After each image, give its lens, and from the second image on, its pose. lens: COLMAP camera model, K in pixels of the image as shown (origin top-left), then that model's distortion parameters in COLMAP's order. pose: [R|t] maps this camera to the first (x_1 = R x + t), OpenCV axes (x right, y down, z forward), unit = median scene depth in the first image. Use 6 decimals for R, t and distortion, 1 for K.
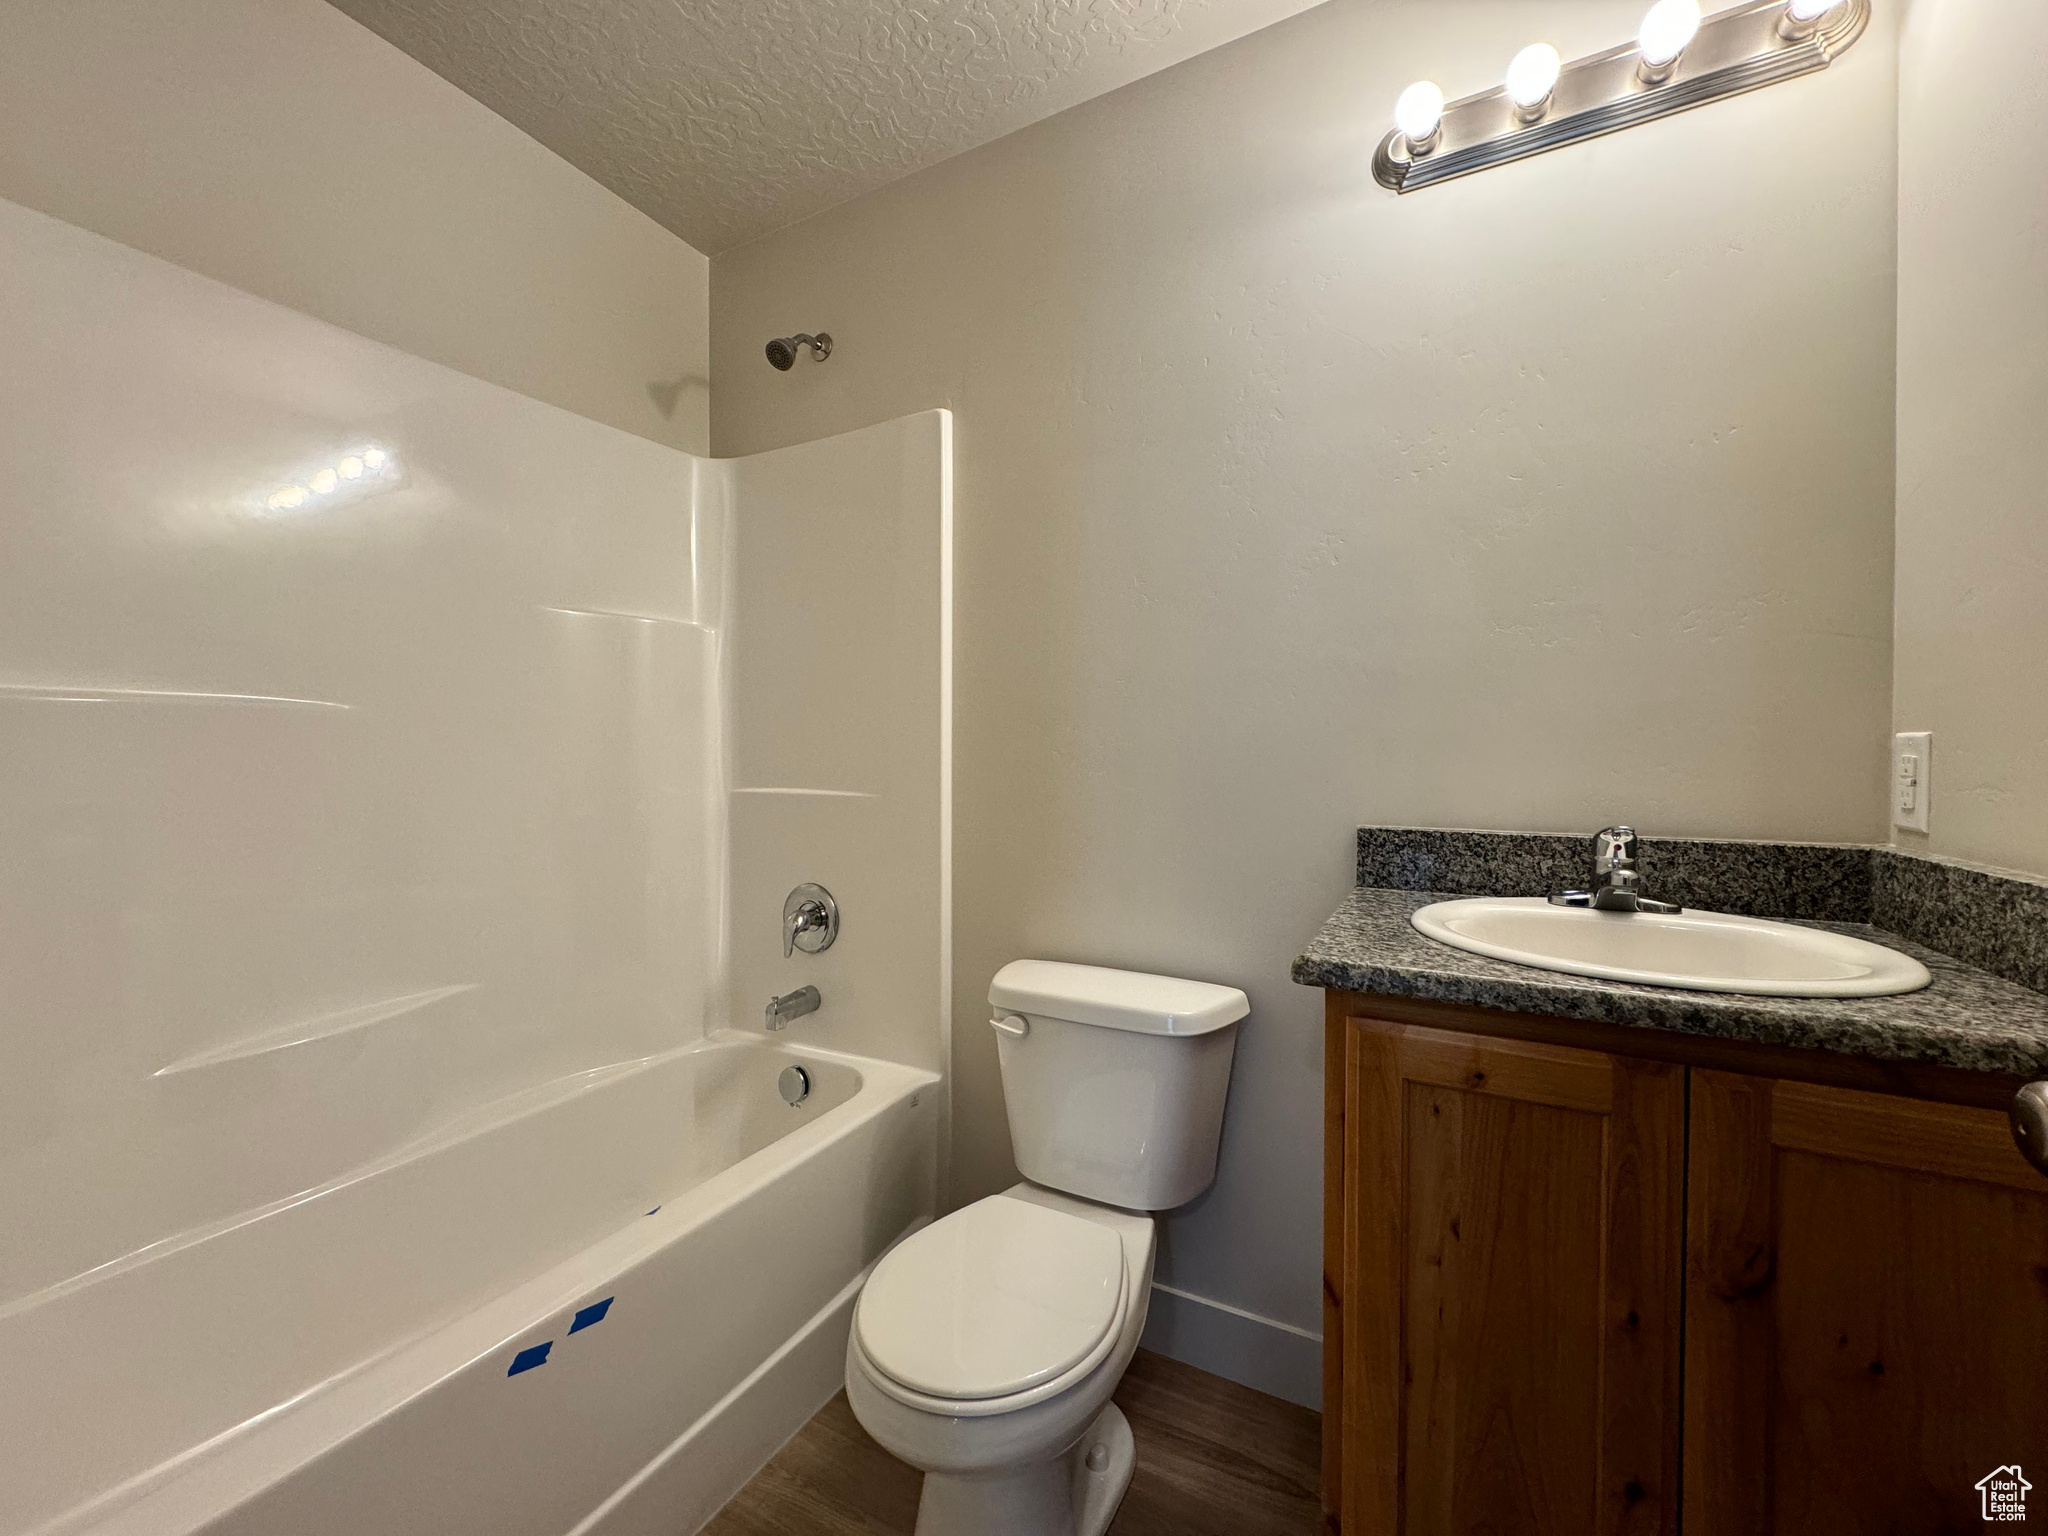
lens RADIAL K [[830.6, 0, 1020.2], [0, 830.6, 762.8], [0, 0, 1]] dist [0.066093, 0.000037]
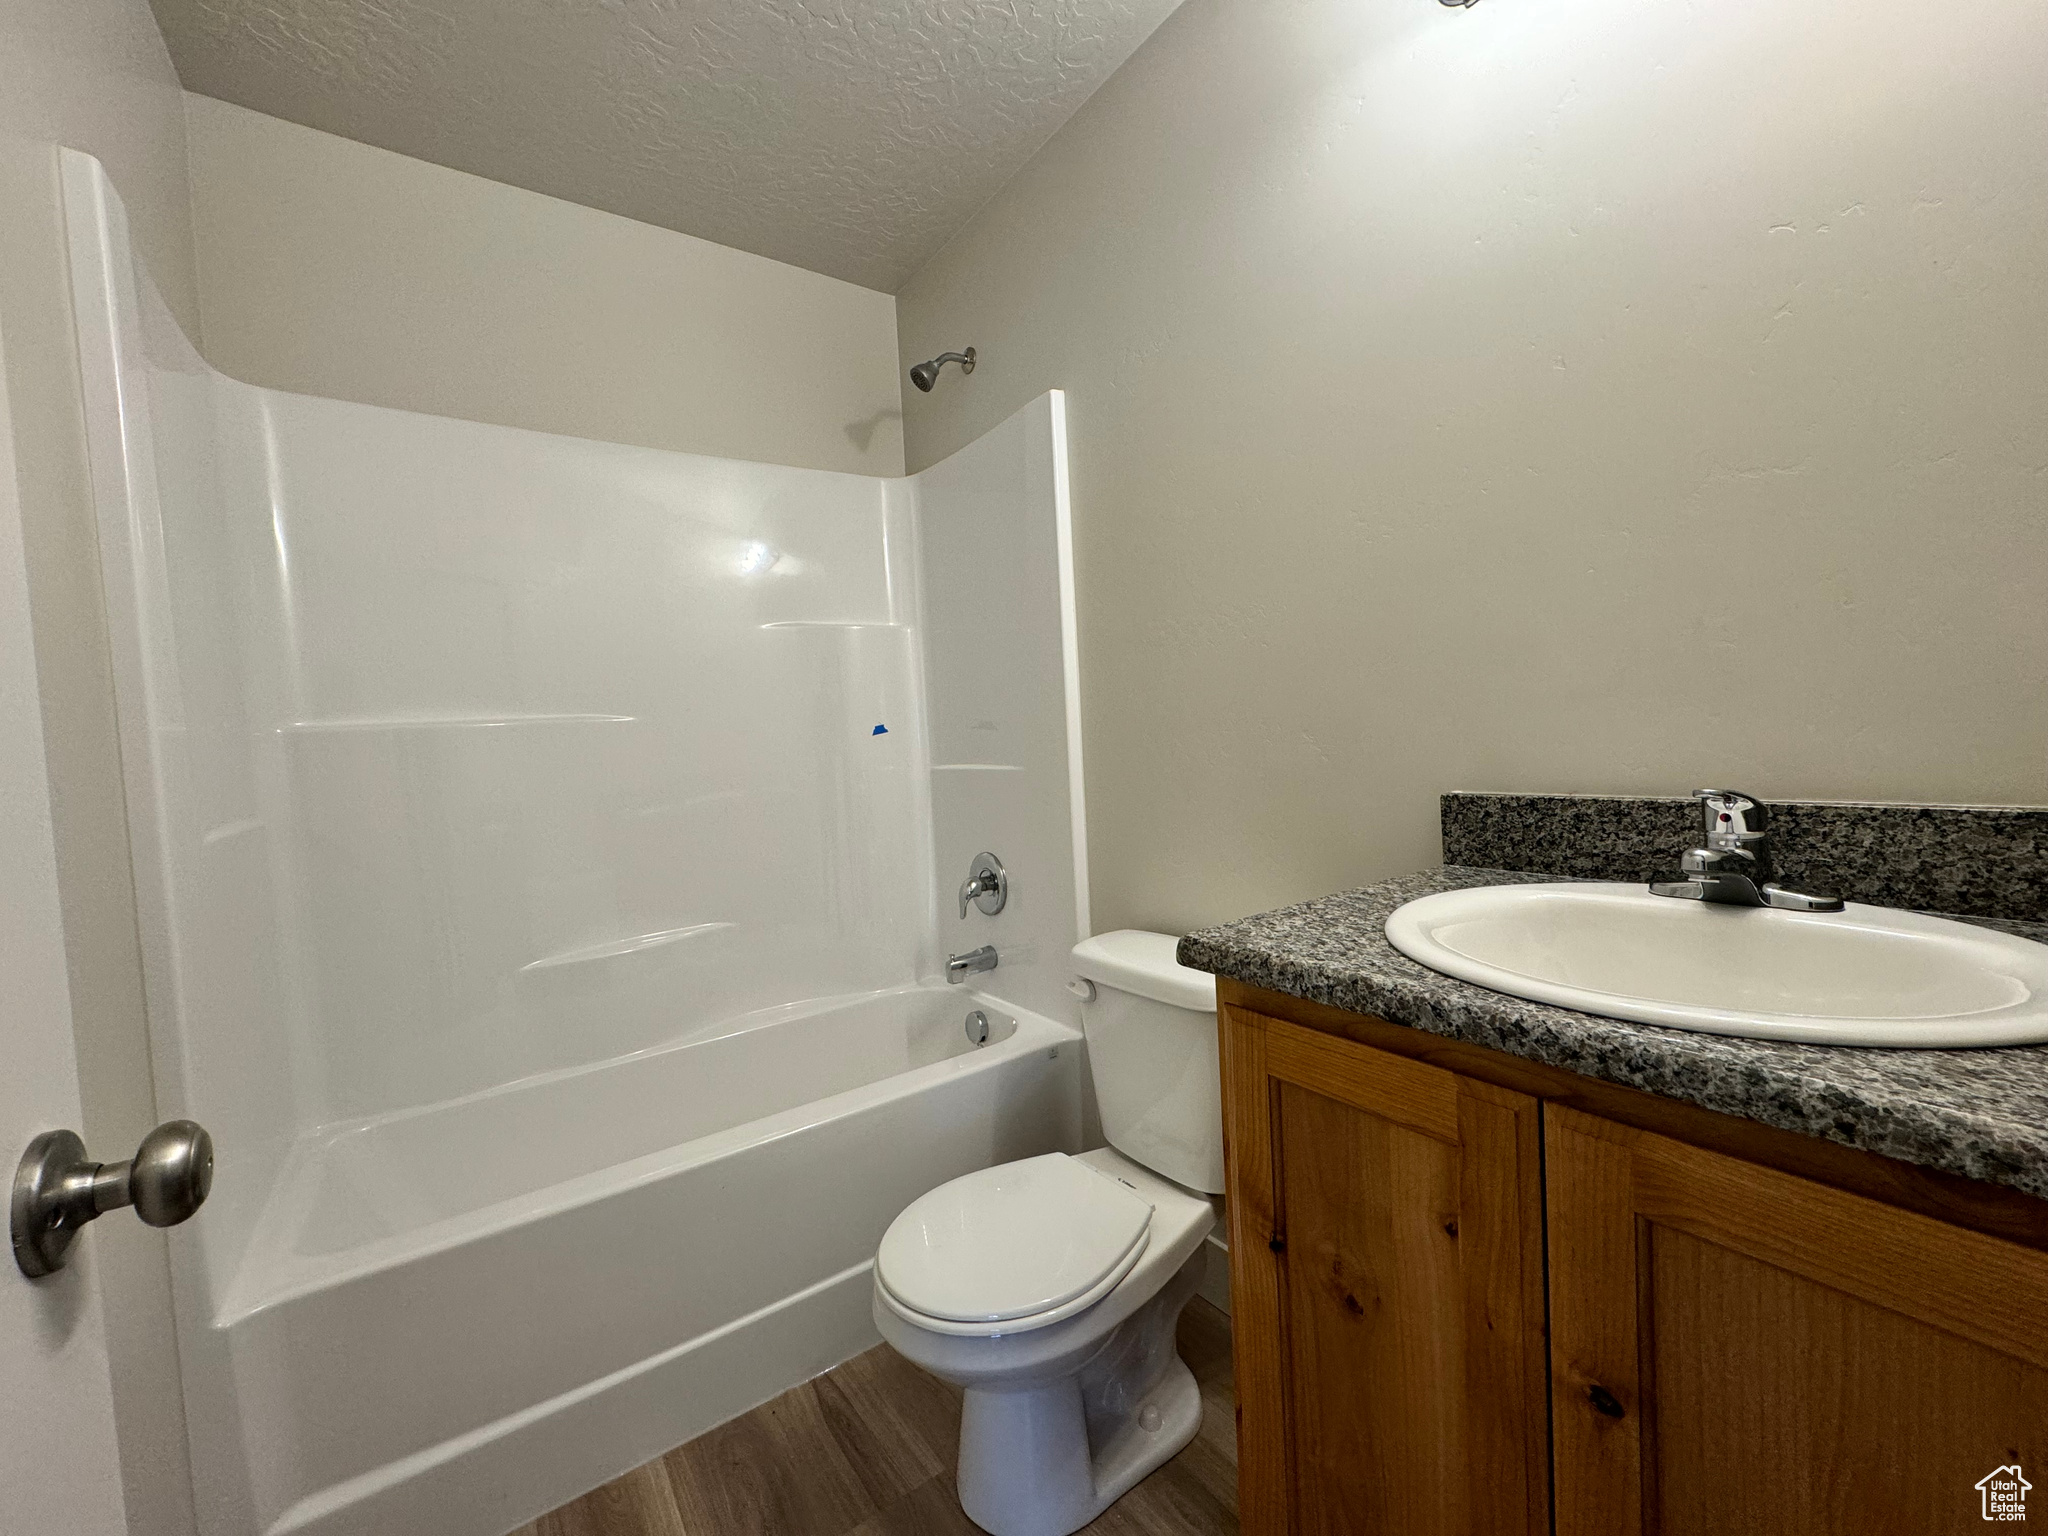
lens RADIAL K [[818.3, 0, 1027.1], [0, 818.3, 759.7], [0, 0, 1]] dist [-0.002577, 0.000221]
pose [[0.902937, -0.026376, -0.428963, 0.309745], [0.036359, 0.999225, 0.015092, 0.011660], [0.428233, -0.029224, 0.903196, 0.078383]]
